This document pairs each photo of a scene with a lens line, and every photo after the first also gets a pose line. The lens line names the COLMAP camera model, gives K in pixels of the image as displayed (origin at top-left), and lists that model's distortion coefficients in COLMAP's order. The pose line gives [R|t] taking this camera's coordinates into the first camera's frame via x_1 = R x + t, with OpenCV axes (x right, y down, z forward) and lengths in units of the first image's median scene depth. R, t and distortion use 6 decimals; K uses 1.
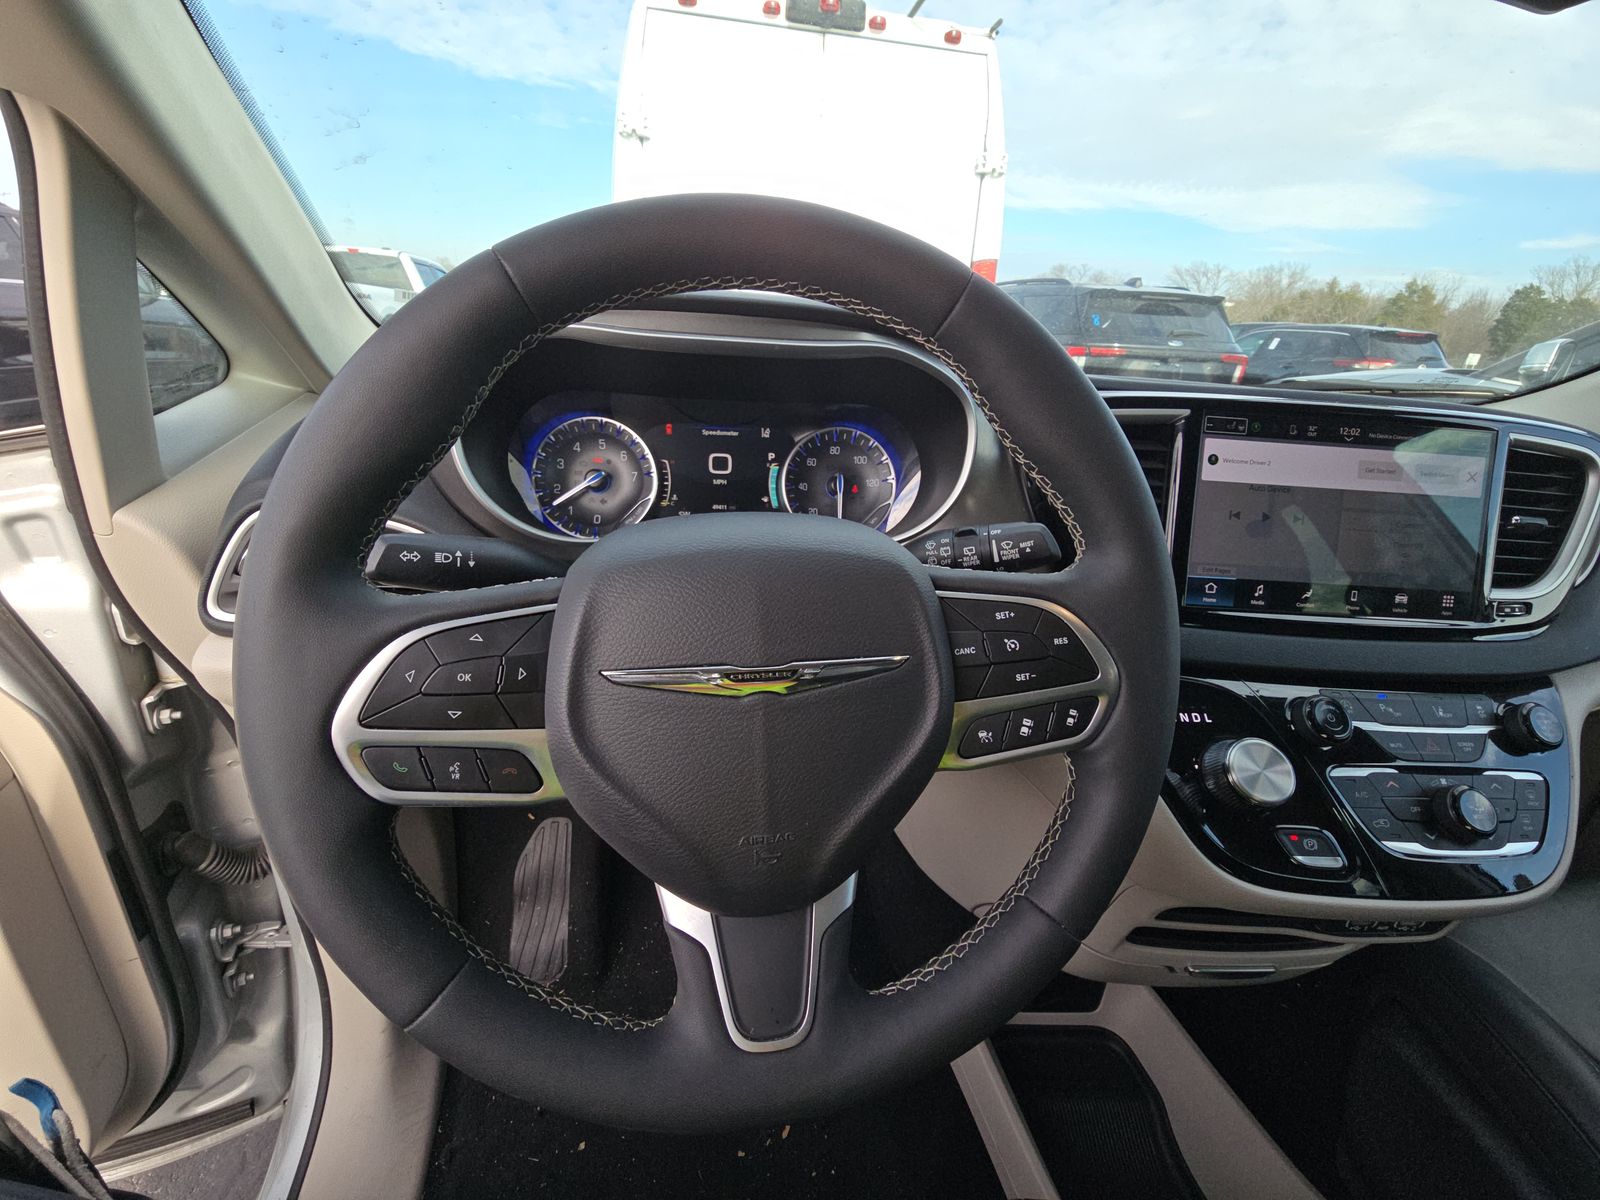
lens RADIAL K [[660.1, 0, 800.6], [0, 660.1, 595.4], [0, 0, 1]] dist [0.065905, -0.039859]
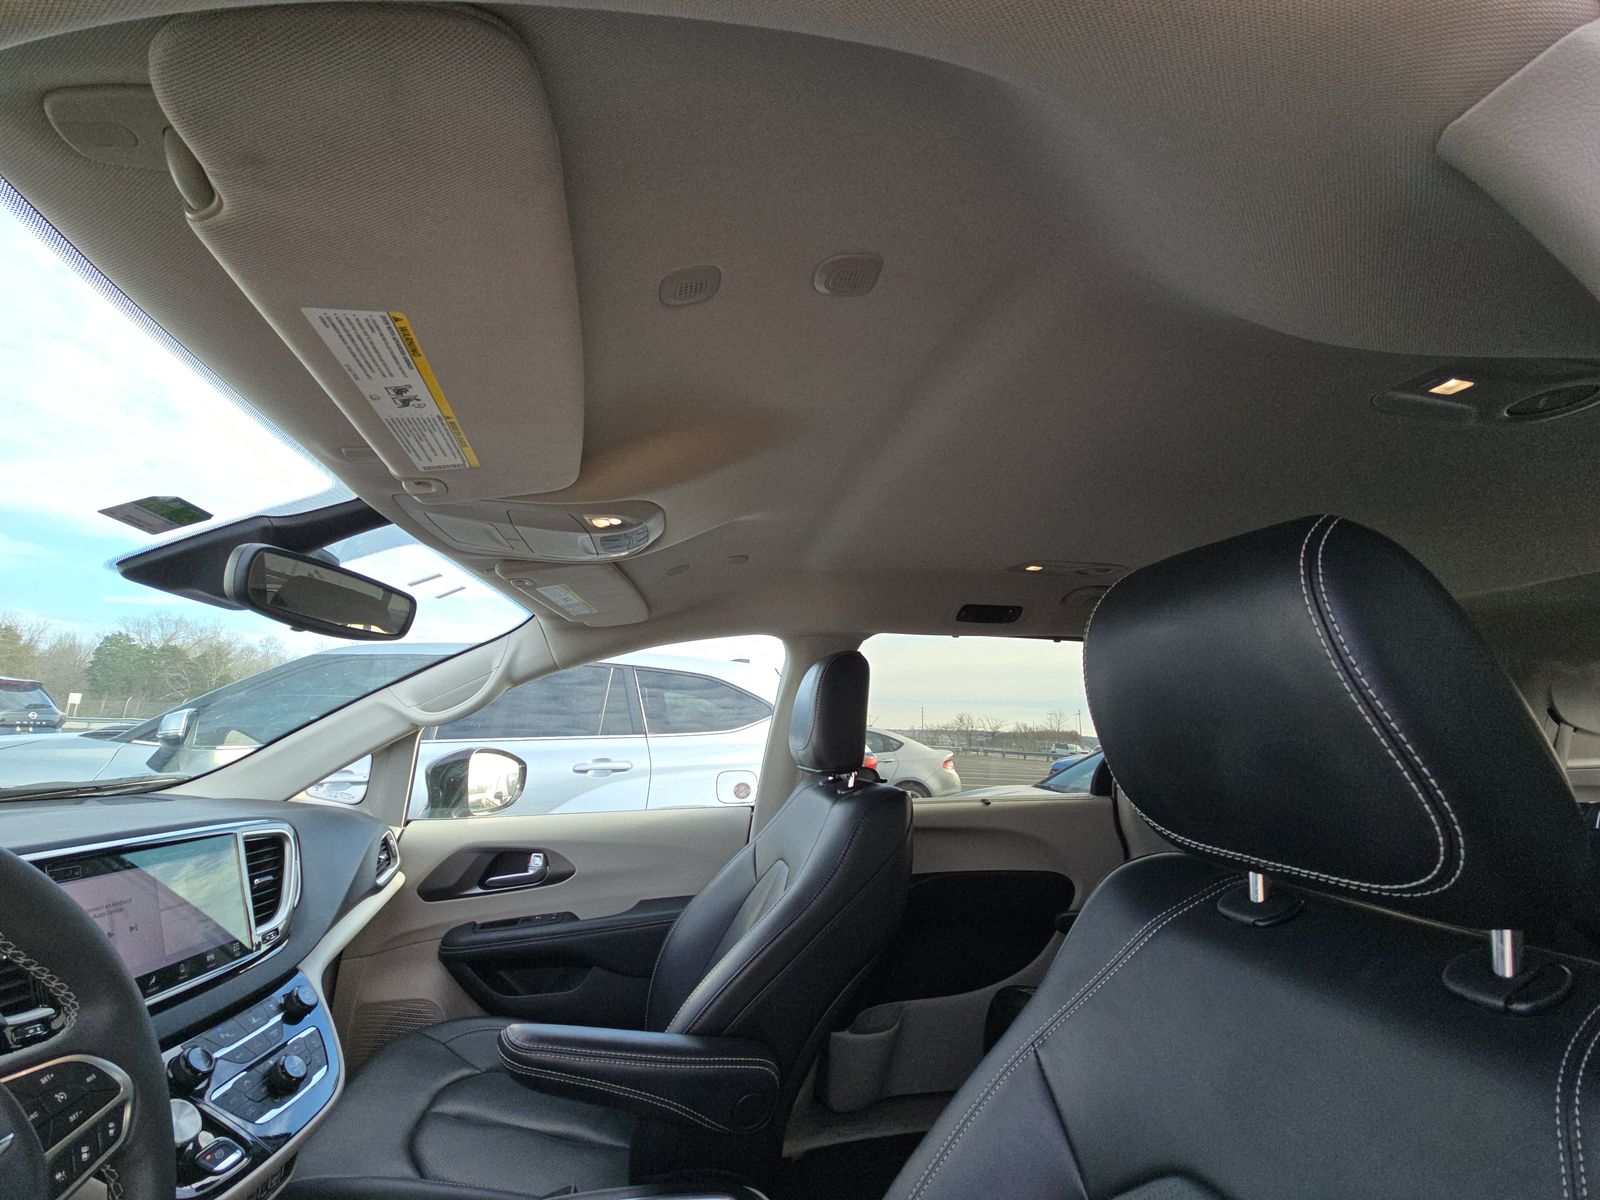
lens RADIAL K [[660.1, 0, 800.6], [0, 660.1, 595.4], [0, 0, 1]] dist [0.065905, -0.039859]
pose [[-0.012387, 0.116048, 0.993166, -0.686946], [0.345507, 0.932562, -0.104657, -0.132911], [-0.938335, 0.341849, -0.051647, -0.399389]]
